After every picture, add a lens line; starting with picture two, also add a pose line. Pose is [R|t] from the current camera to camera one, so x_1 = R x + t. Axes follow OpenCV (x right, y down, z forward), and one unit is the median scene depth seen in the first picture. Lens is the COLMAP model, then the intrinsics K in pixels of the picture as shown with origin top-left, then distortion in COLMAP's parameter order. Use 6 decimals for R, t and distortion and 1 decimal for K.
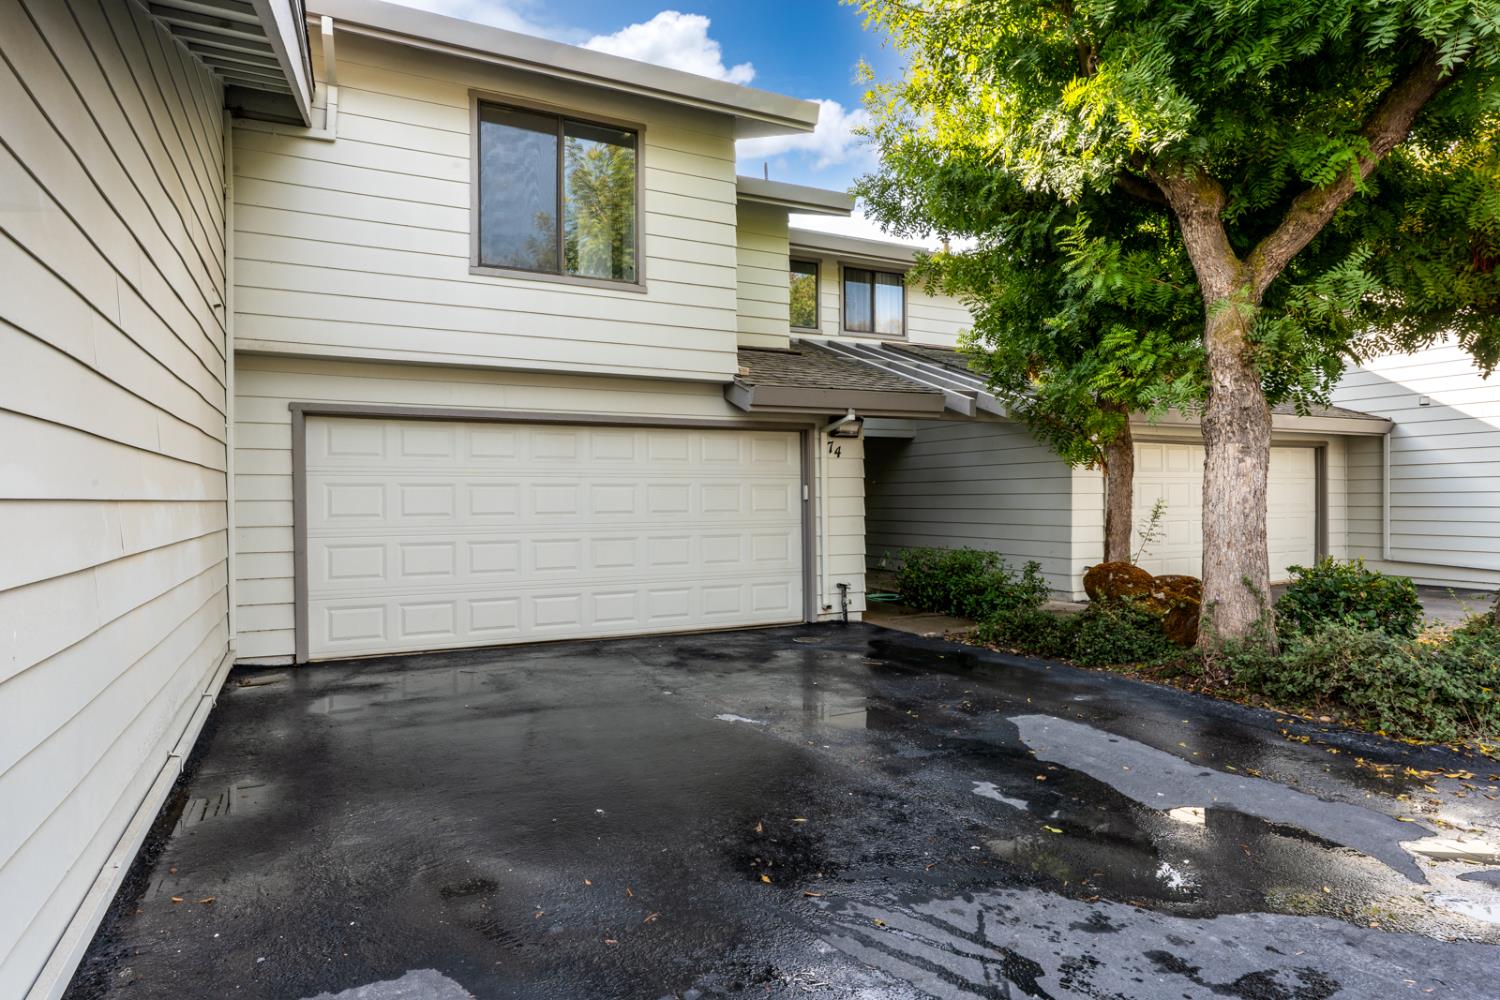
lens RADIAL K [[864.3, 0, 753.6], [0, 864.3, 496.2], [0, 0, 1]] dist [0.000618, 0.001196]
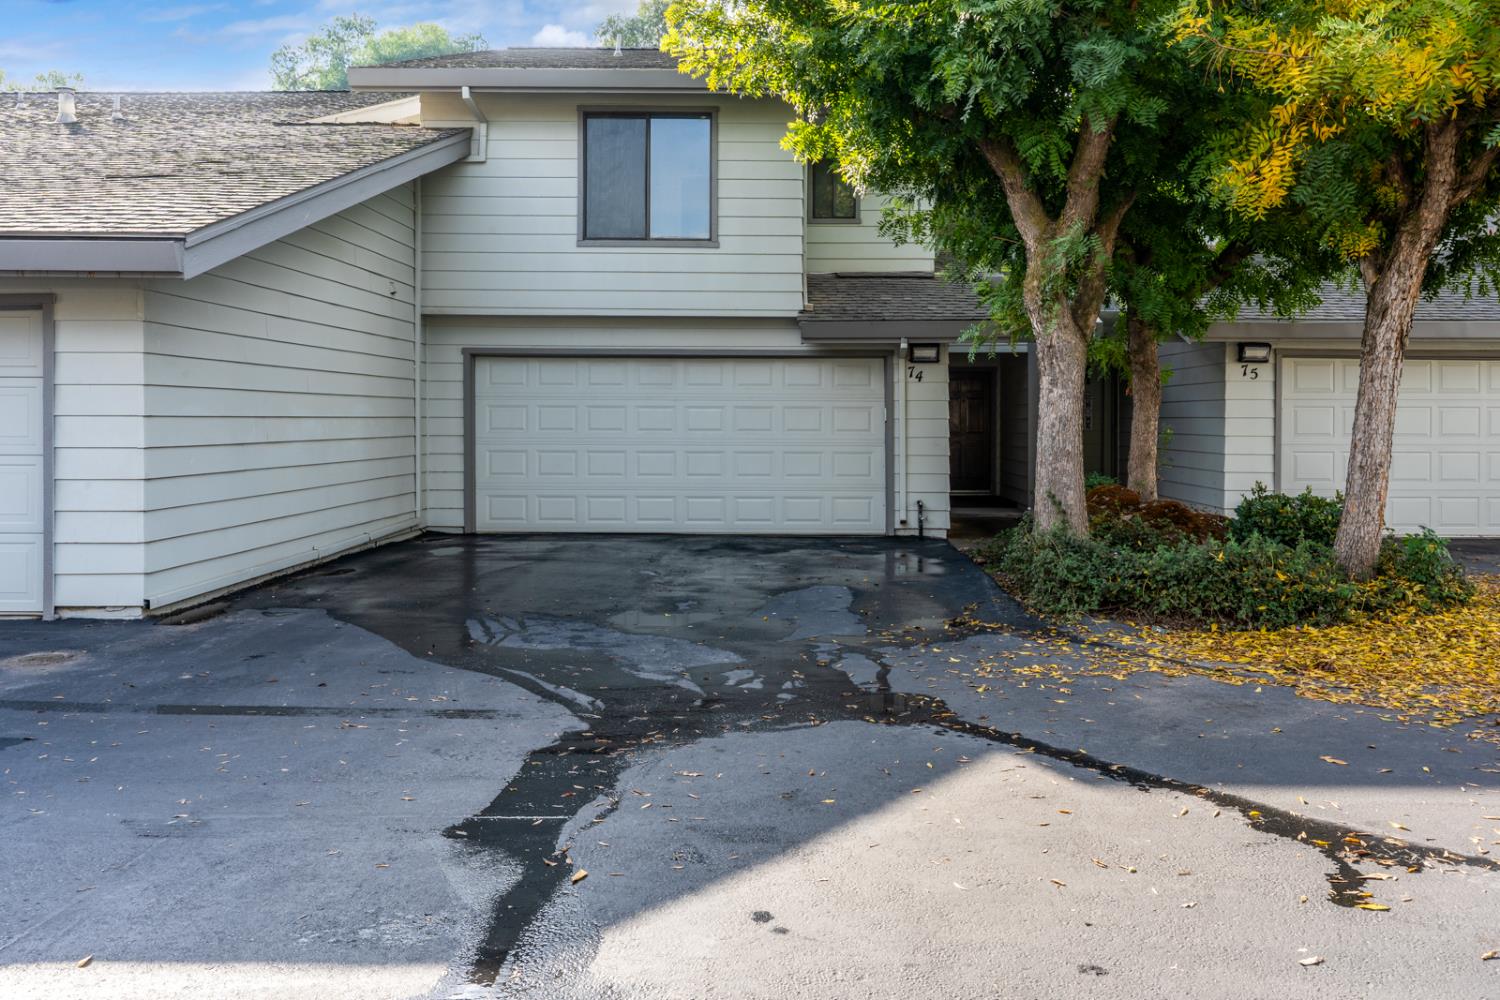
lens RADIAL K [[1194.0, 0, 782.9], [0, 1194.0, 426.7], [0, 0, 1]] dist [0.000879, -0.001272]
pose [[0.891385, 0.013448, -0.453046, 0.881233], [-0.008958, 0.999887, 0.012055, -0.008469], [0.453157, -0.006687, 0.891405, -0.542723]]
